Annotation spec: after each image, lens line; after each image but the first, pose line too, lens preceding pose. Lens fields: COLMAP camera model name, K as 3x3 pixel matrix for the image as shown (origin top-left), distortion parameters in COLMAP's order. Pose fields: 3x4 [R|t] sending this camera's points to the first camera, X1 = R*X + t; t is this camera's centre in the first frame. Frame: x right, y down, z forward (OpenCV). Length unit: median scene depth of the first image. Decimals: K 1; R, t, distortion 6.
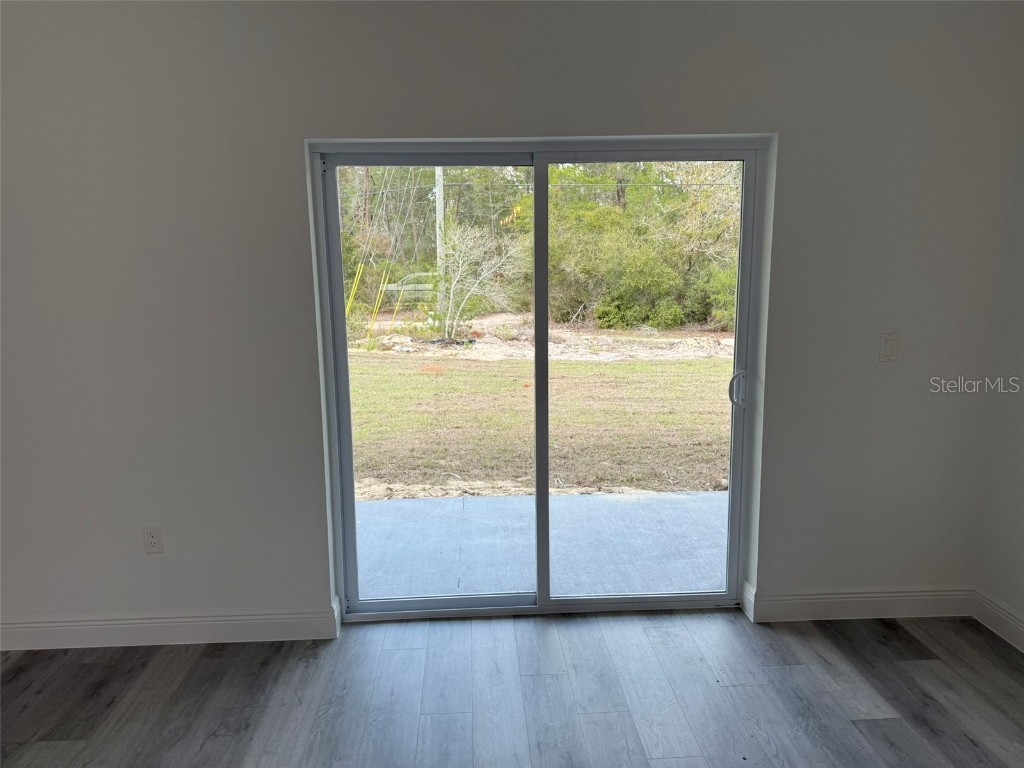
lens RADIAL K [[709.8, 0, 529.8], [0, 709.8, 381.4], [0, 0, 1]] dist [0.161783, -0.113470]
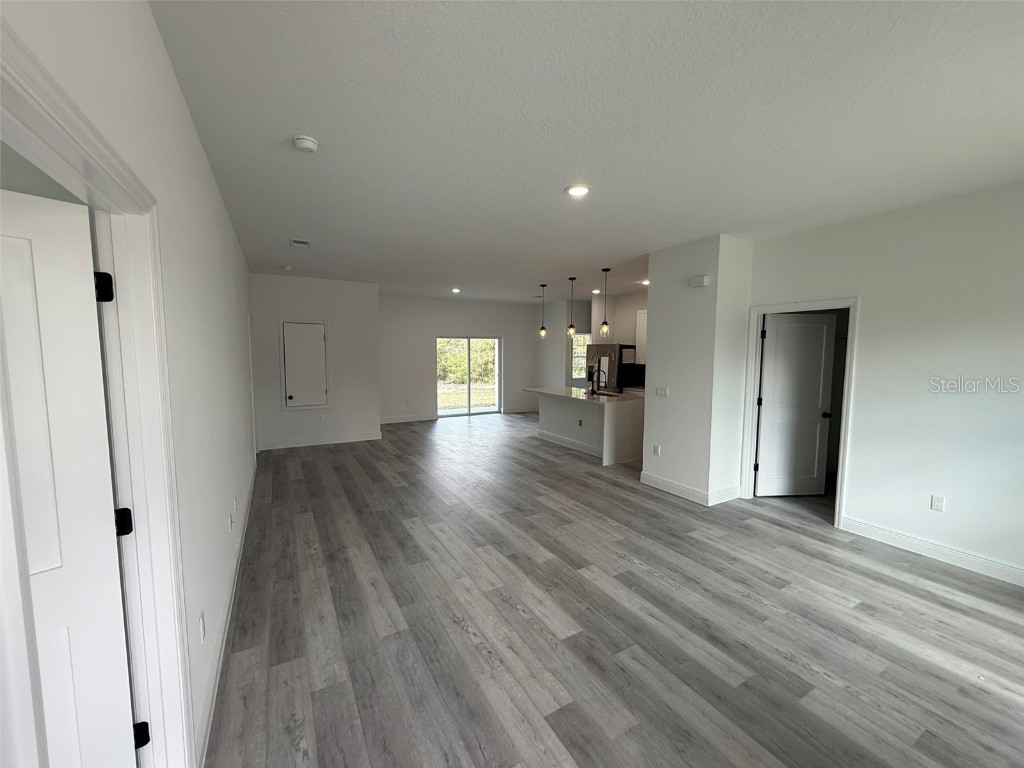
lens RADIAL K [[412.2, 0, 512.0], [0, 412.2, 384.0], [0, 0, 1]] dist [0.068196, 0.000001]
pose [[0.900242, -0.026632, 0.434574, -0.168260], [0.065211, 0.995116, -0.074104, 0.052481], [-0.430478, 0.095051, 0.897582, -0.322908]]
